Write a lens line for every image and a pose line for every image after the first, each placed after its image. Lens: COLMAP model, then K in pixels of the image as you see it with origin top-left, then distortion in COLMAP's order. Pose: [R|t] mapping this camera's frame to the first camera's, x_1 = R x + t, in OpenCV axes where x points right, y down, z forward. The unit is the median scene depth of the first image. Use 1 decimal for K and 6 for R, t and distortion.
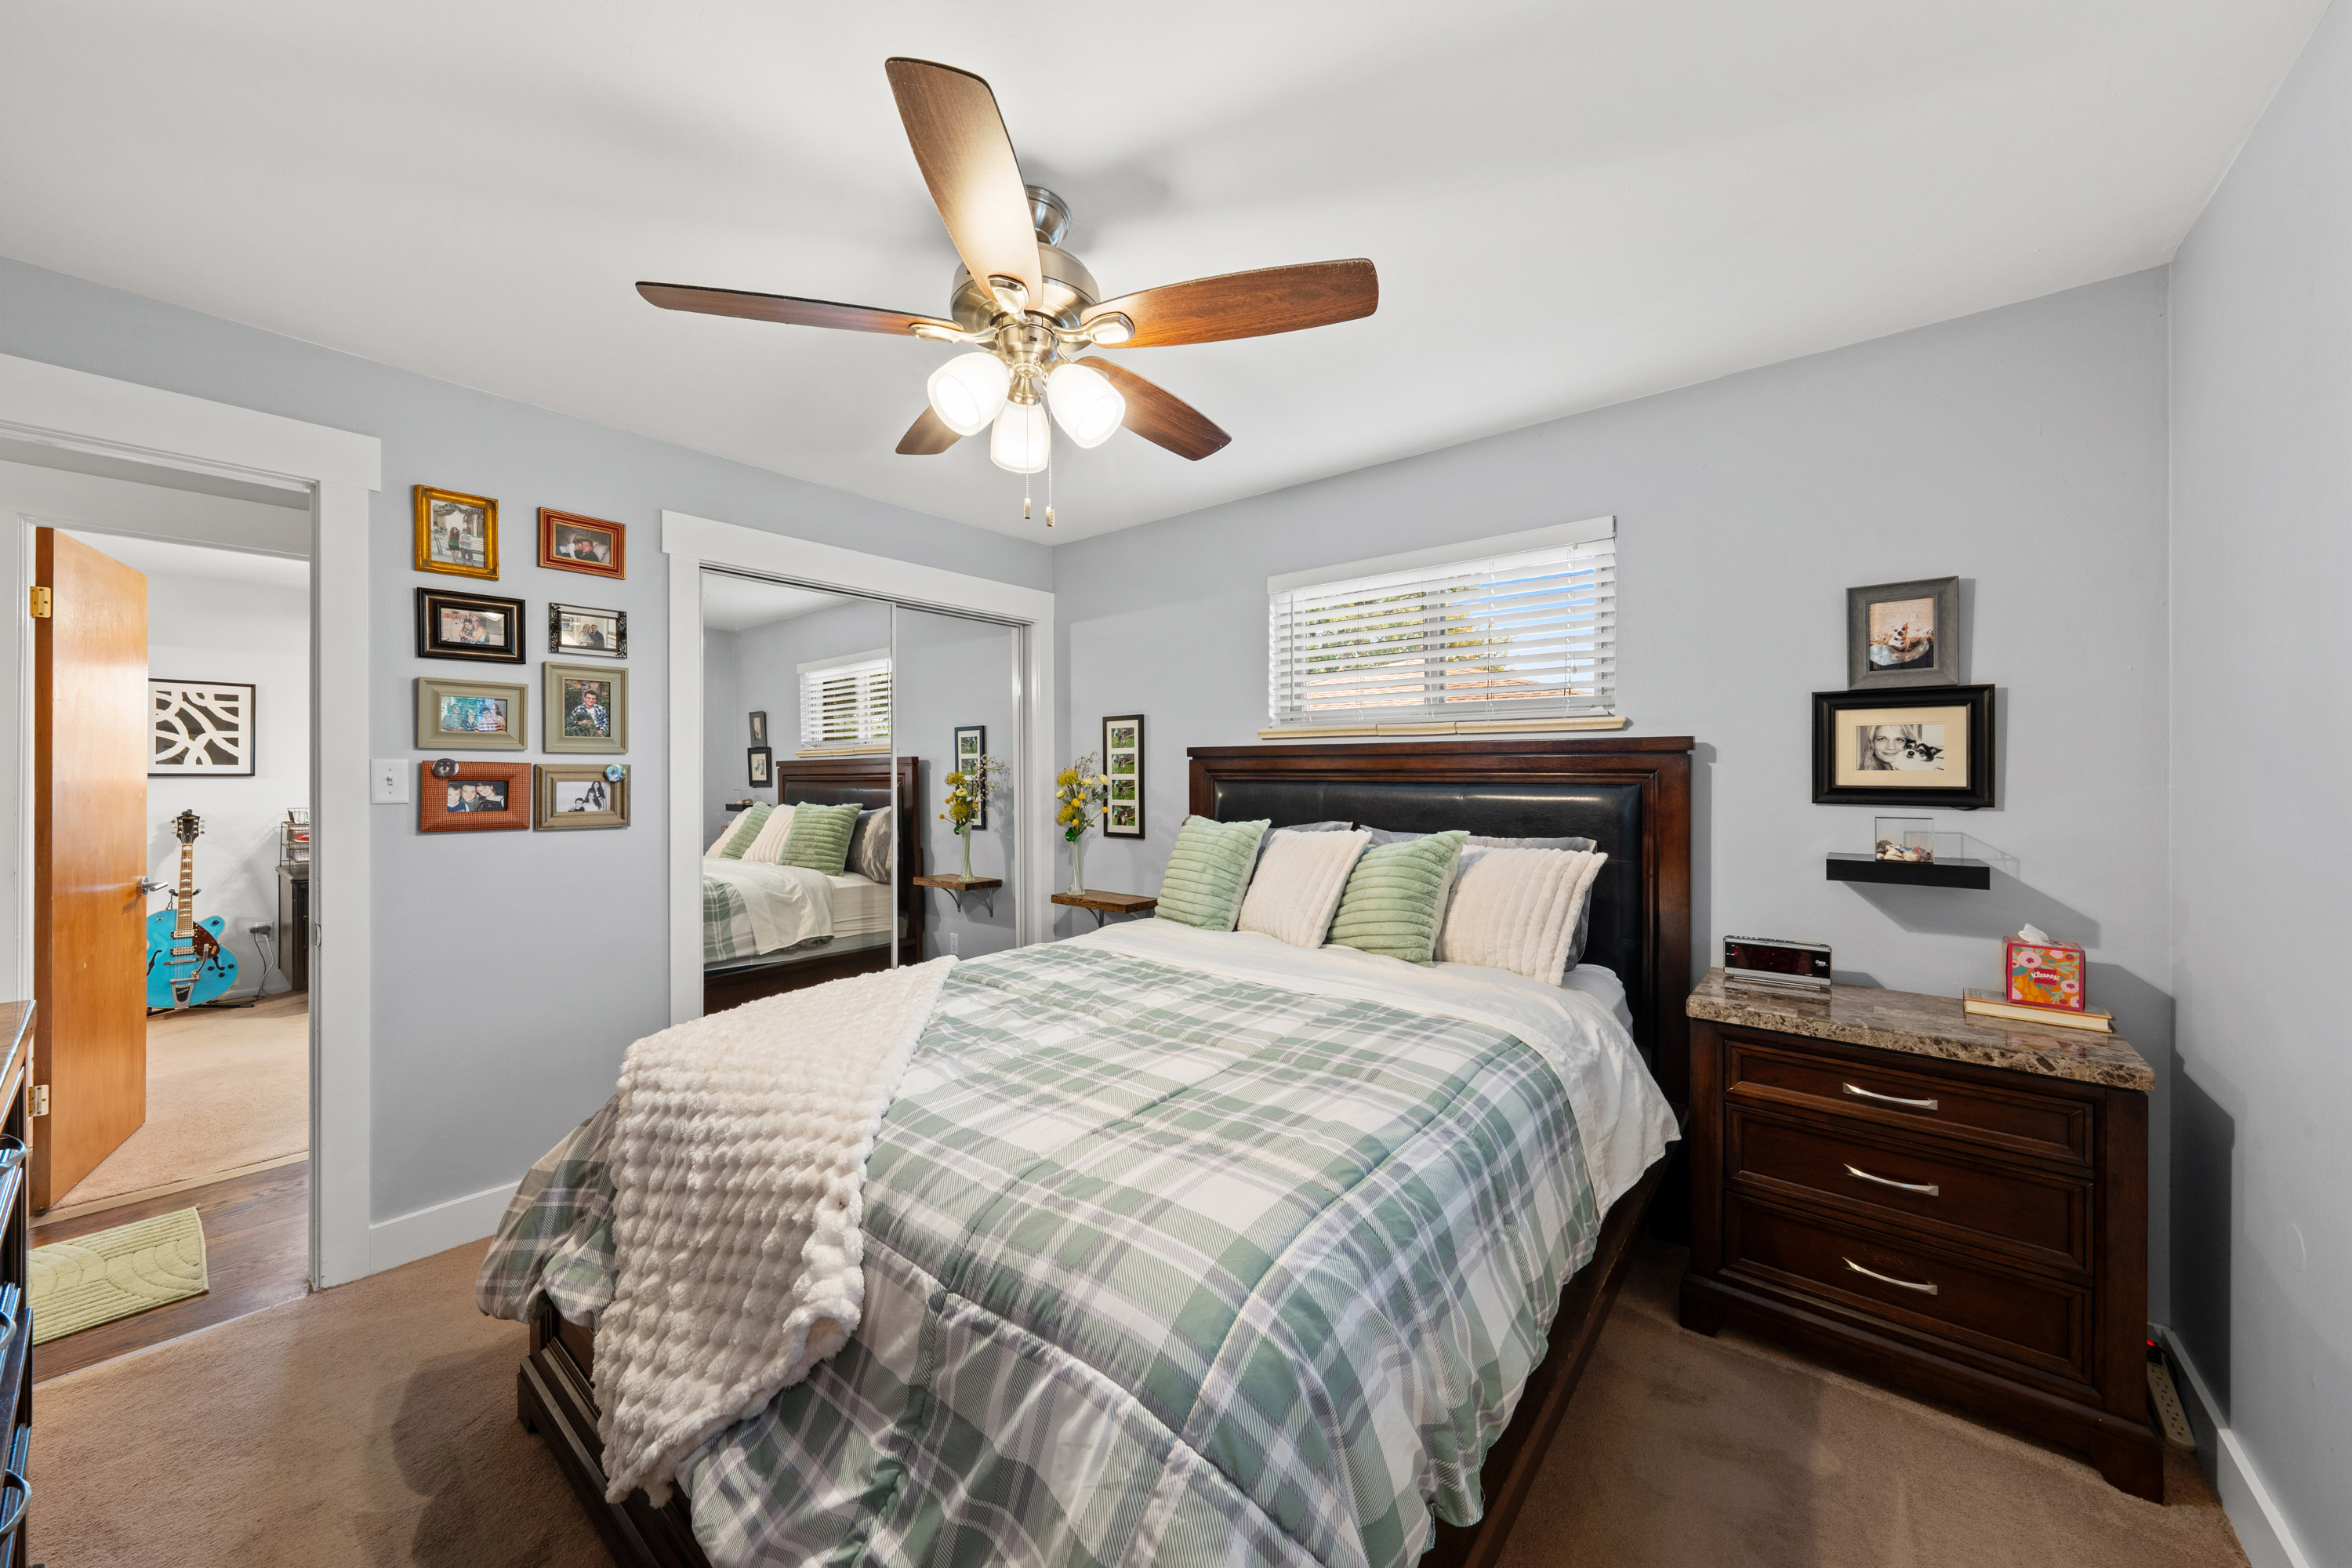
lens RADIAL K [[822.0, 0, 1163.4], [0, 822.0, 771.3], [0, 0, 1]] dist [0.000537, 0.000045]
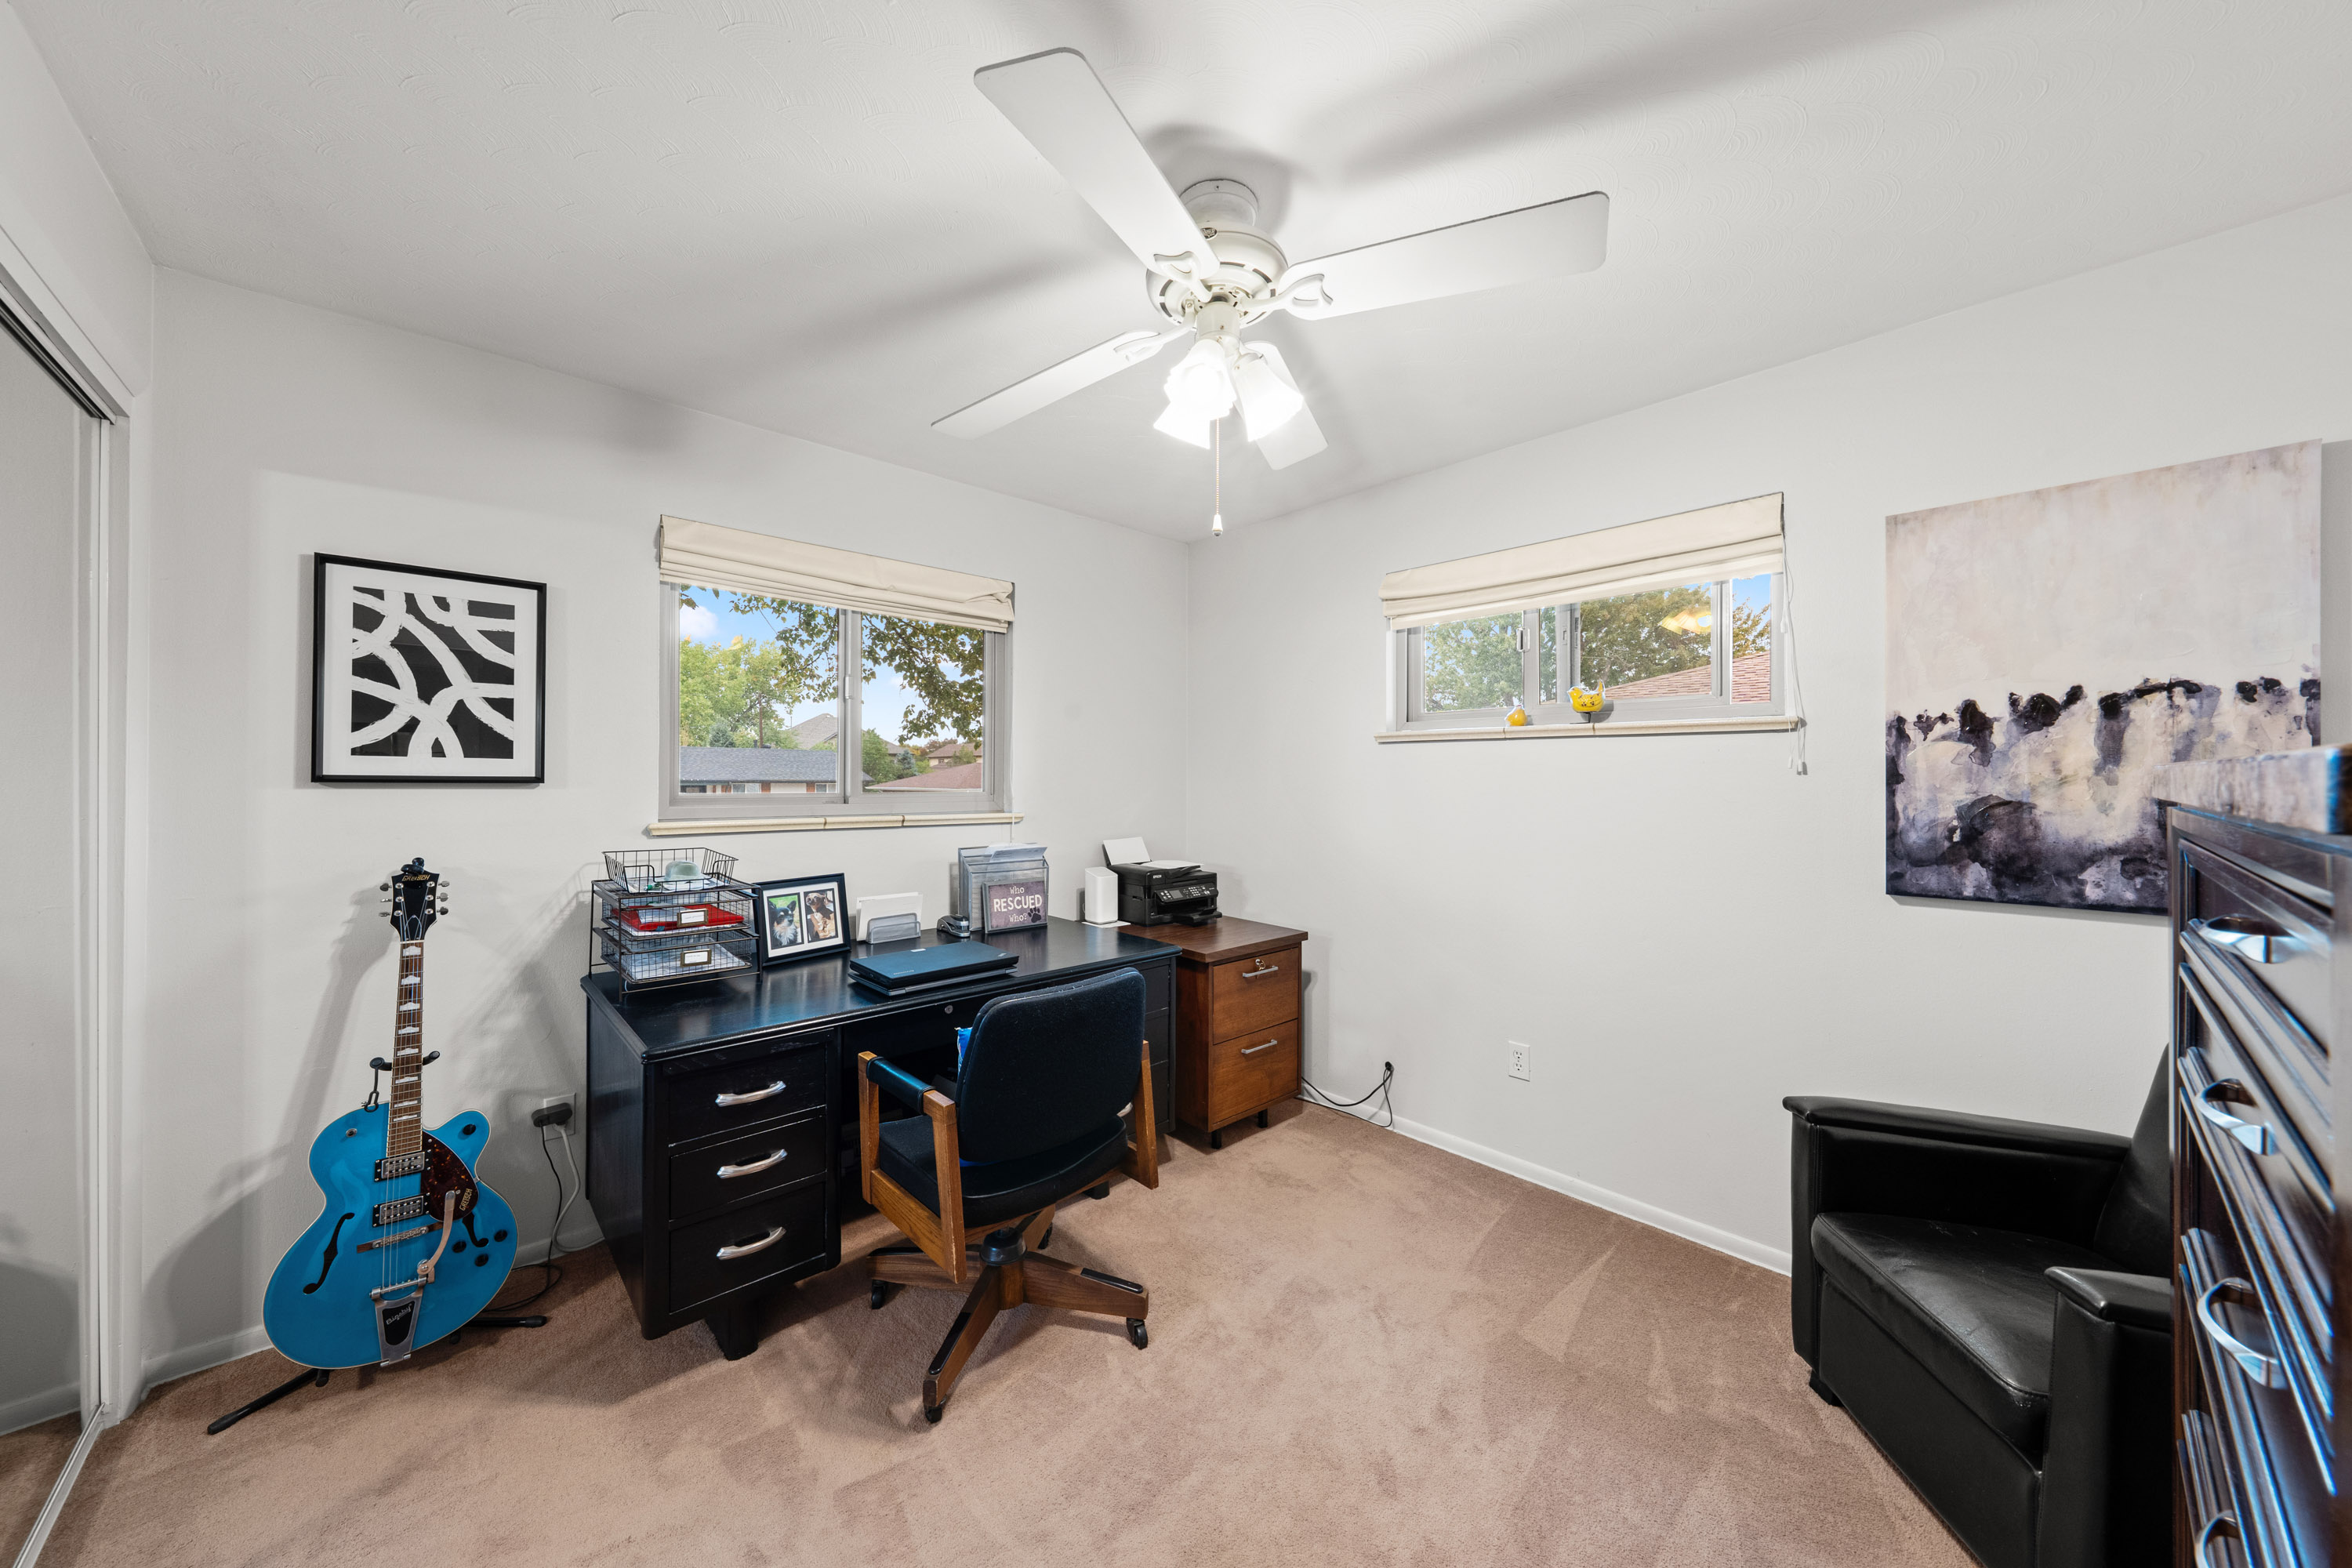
lens RADIAL K [[806.8, 0, 1169.9], [0, 806.8, 783.8], [0, 0, 1]] dist [-0.001963, 0.000216]
pose [[0.991036, 0.001895, -0.133581, -0.714712], [-0.002336, 0.999992, -0.003142, 0.006966], [0.133574, 0.003425, 0.991033, 0.615326]]
